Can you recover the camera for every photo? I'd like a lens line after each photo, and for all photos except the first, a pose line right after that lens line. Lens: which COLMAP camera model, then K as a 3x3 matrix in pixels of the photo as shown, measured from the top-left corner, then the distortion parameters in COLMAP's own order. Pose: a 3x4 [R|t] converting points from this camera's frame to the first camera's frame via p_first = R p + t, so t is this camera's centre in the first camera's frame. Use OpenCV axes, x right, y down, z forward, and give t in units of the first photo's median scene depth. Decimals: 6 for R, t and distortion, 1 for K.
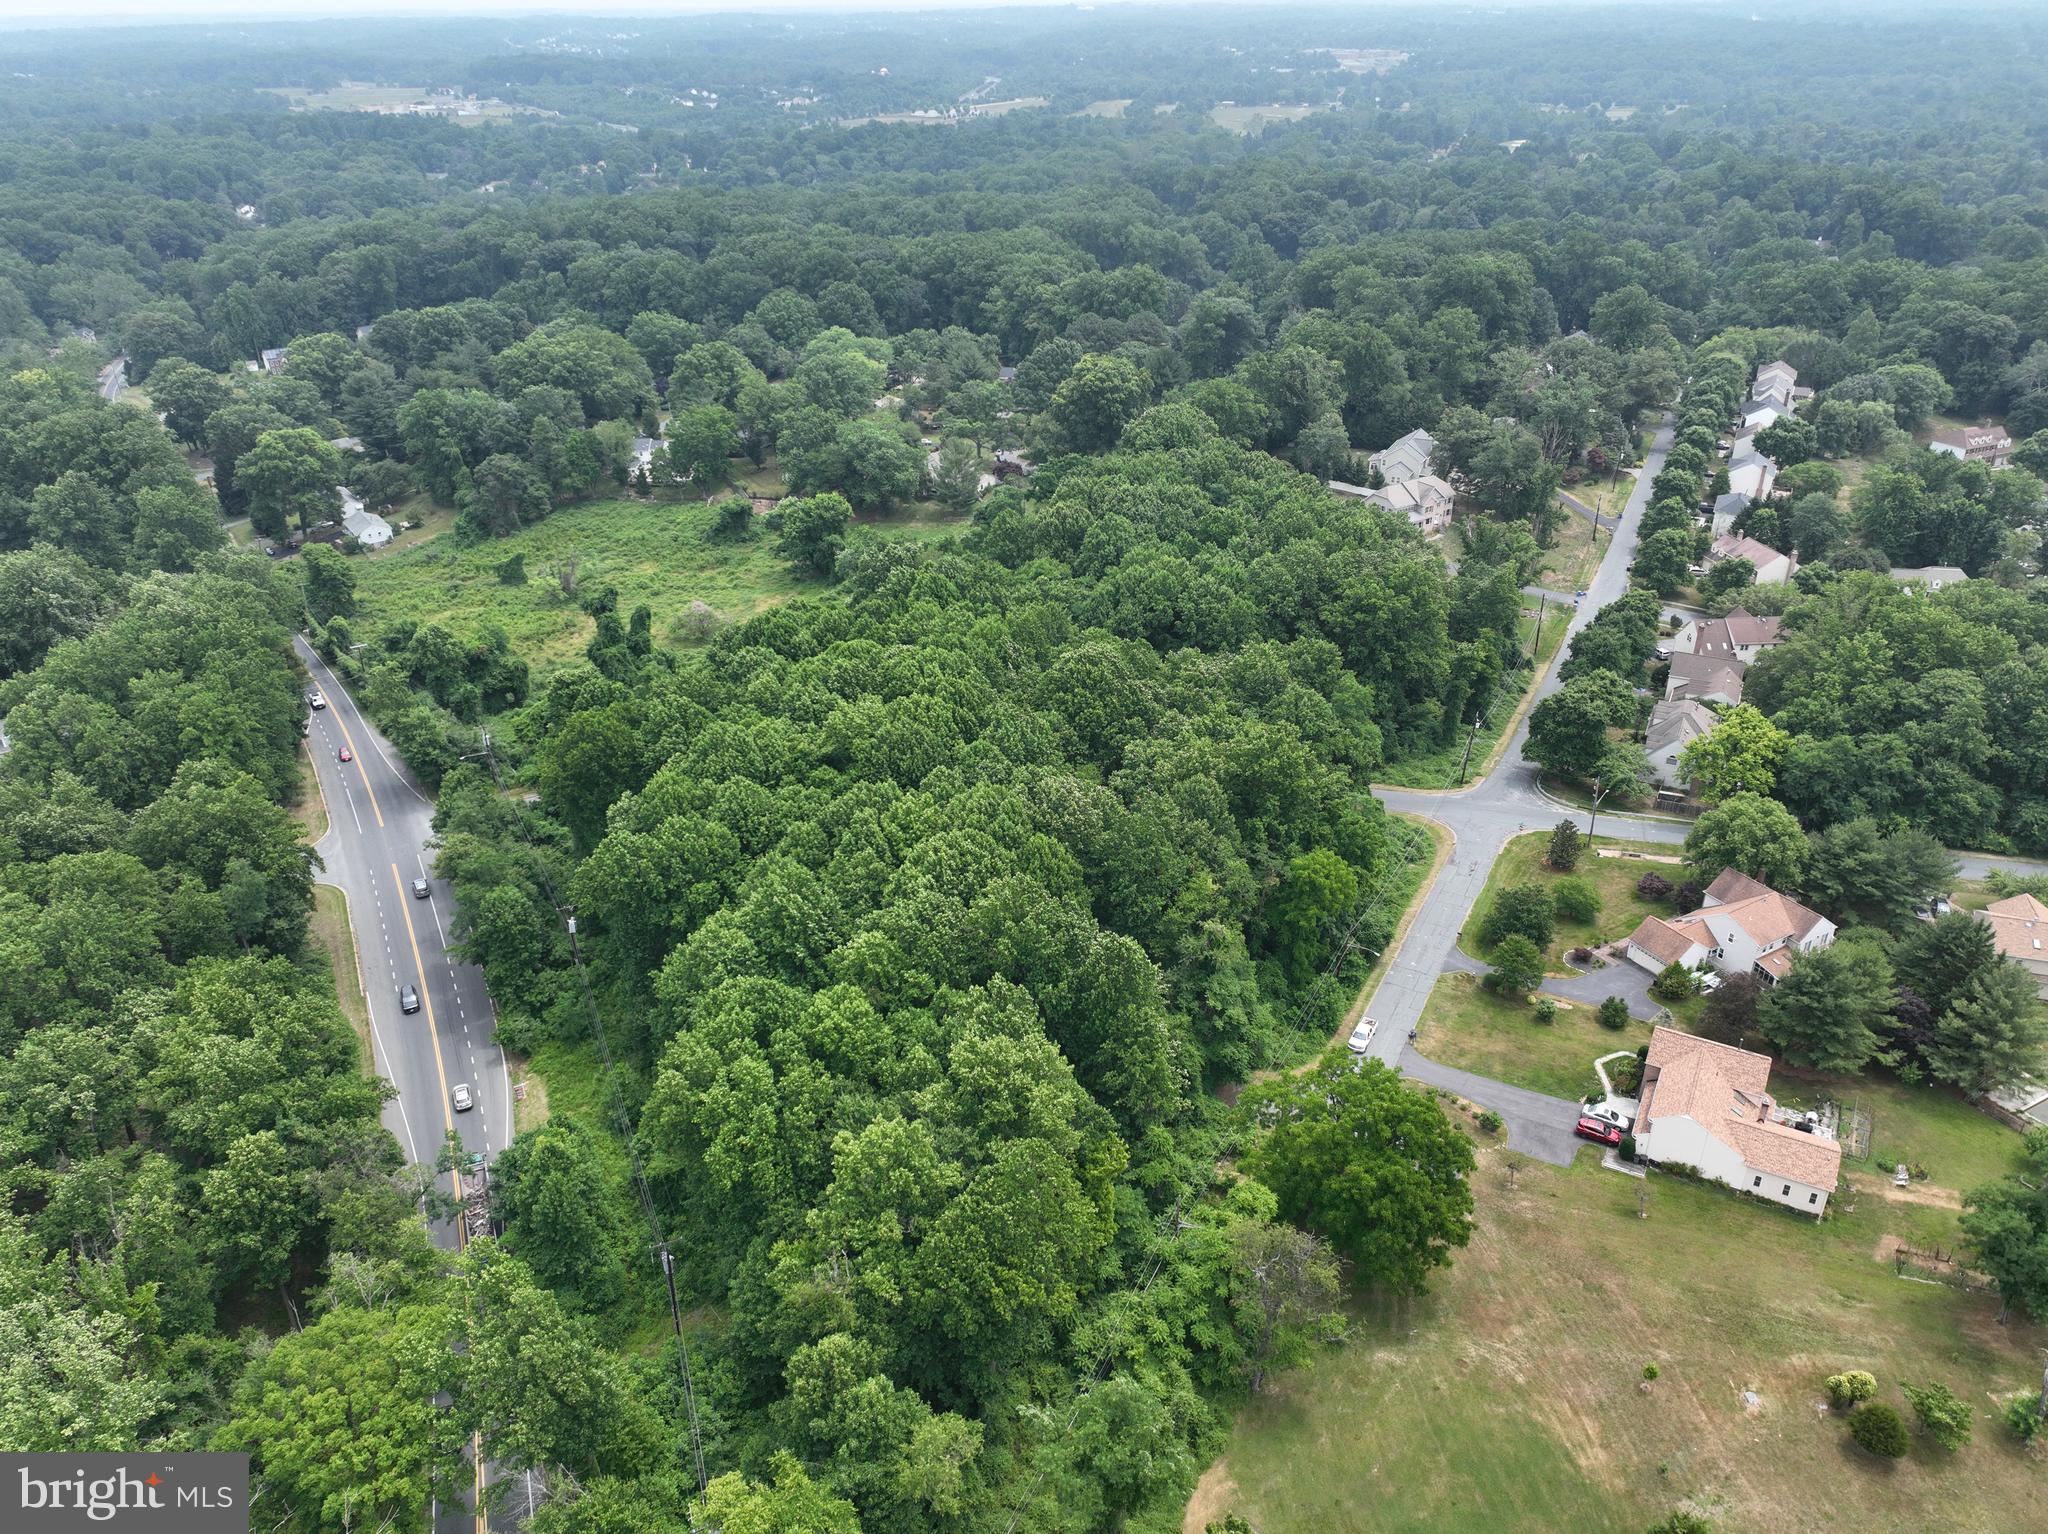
lens RADIAL K [[1417.0, 0, 1024.0], [0, 1417.0, 767.0], [0, 0, 1]] dist [-0.004992, 0.023861]
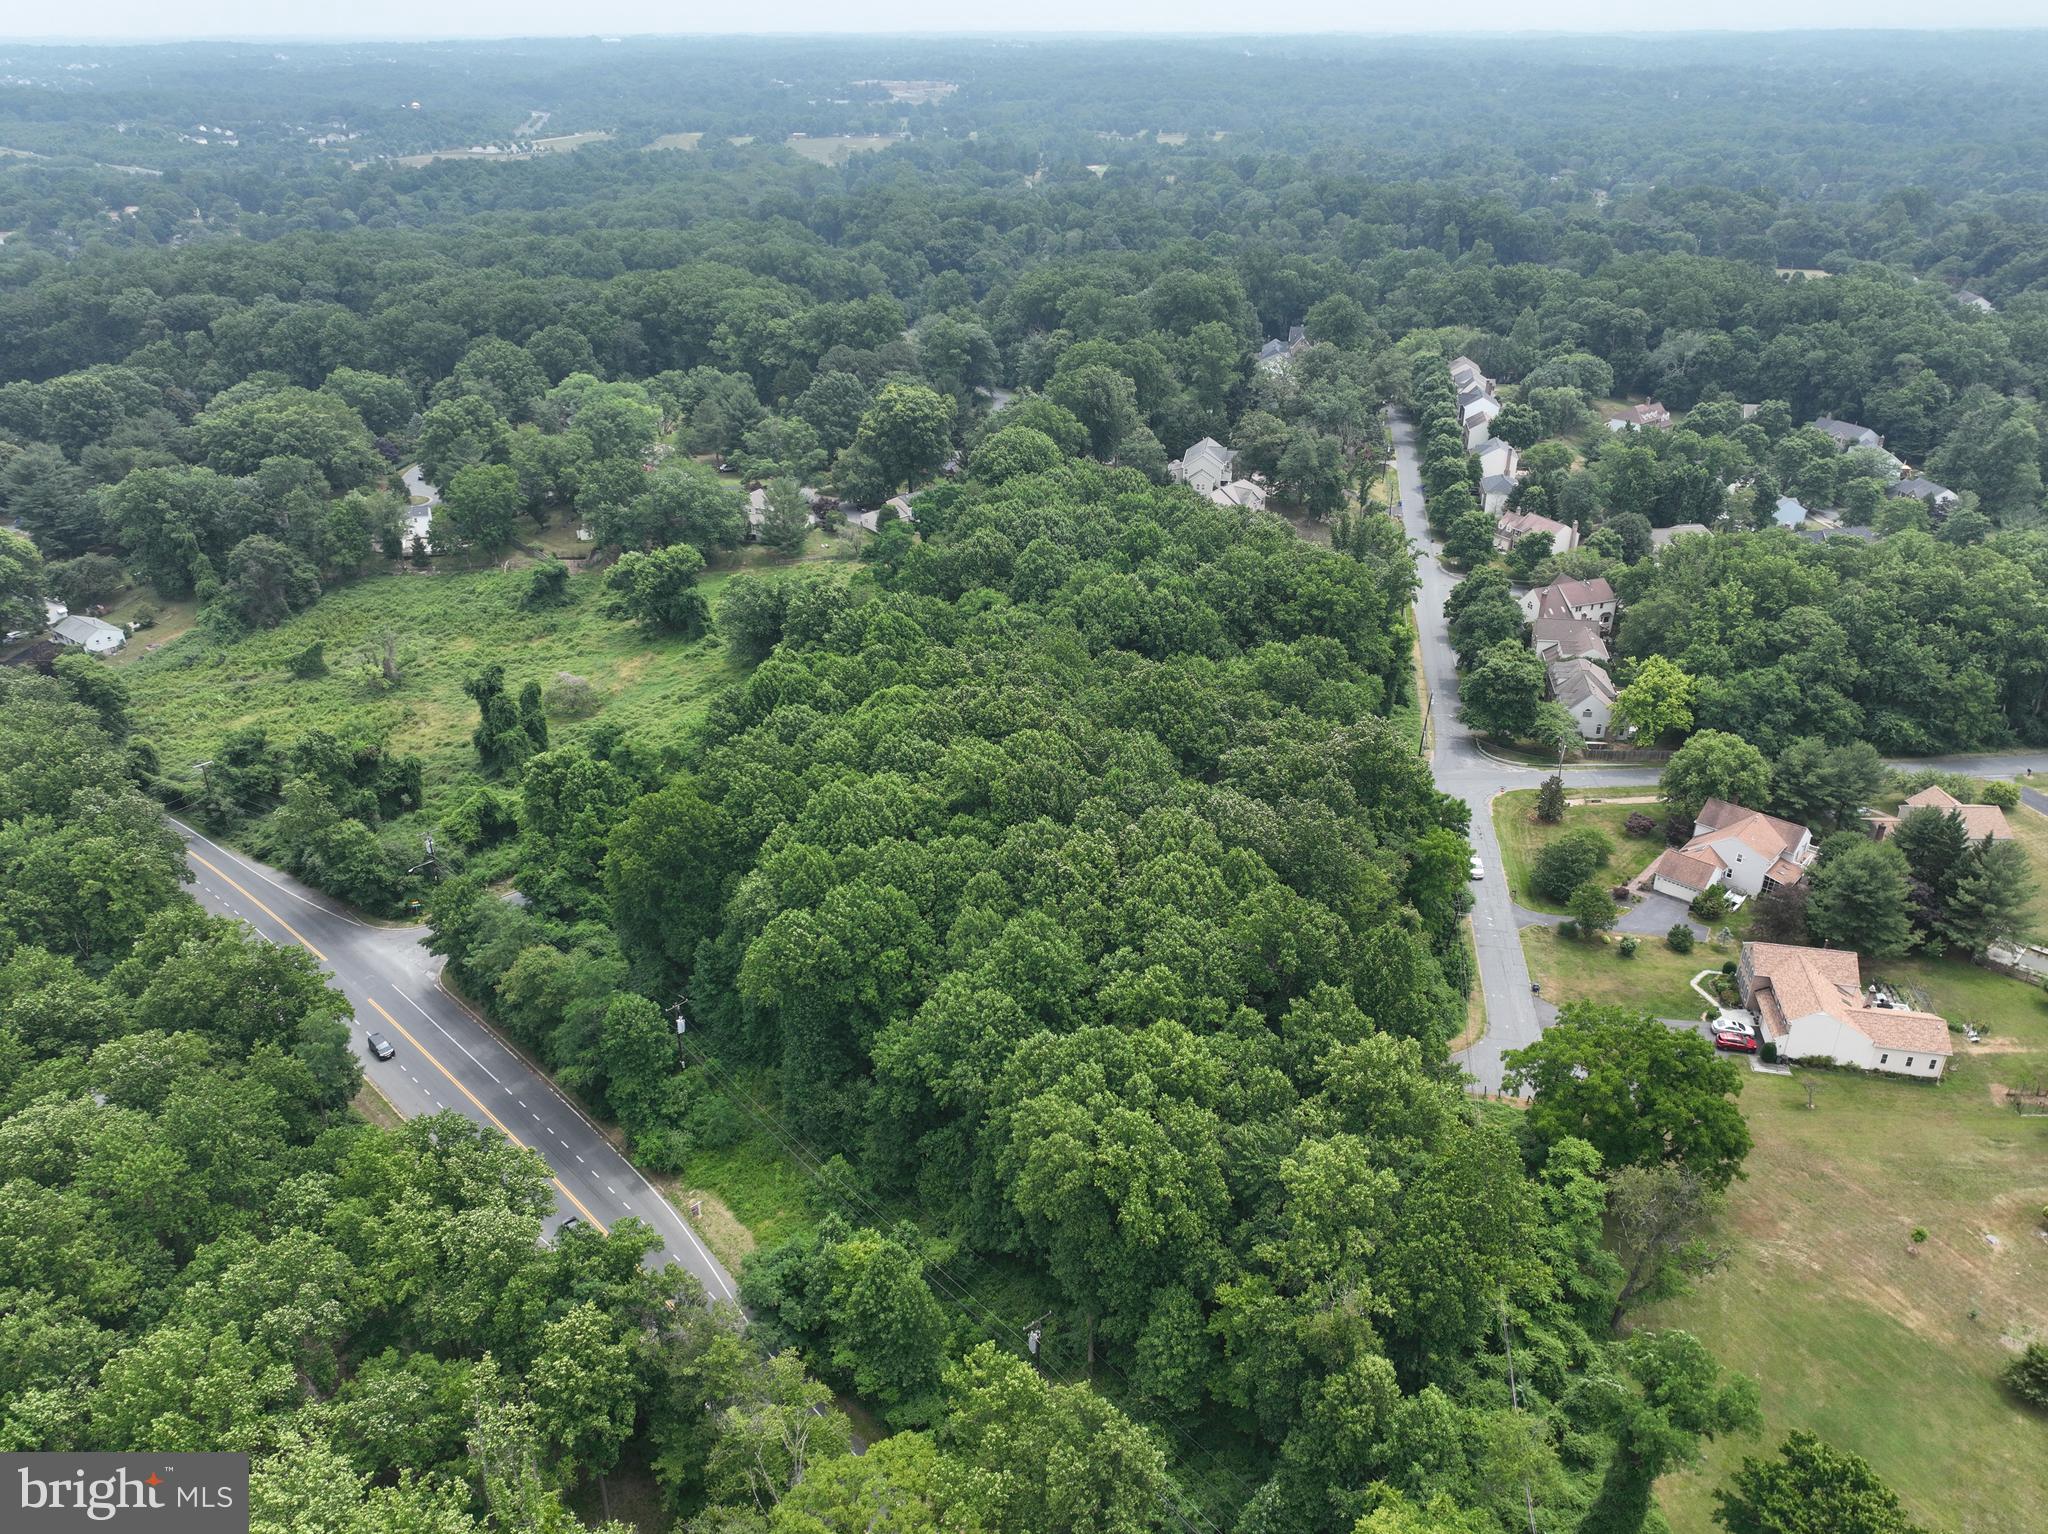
lens RADIAL K [[1432.3, 0, 983.4], [0, 1432.3, 769.9], [0, 0, 1]] dist [-0.011246, 0.031294]
pose [[0.958988, -0.126482, 0.253662, -0.204744], [0.131601, 0.991297, -0.003245, -0.013987], [-0.251045, 0.036494, 0.967287, 0.026549]]
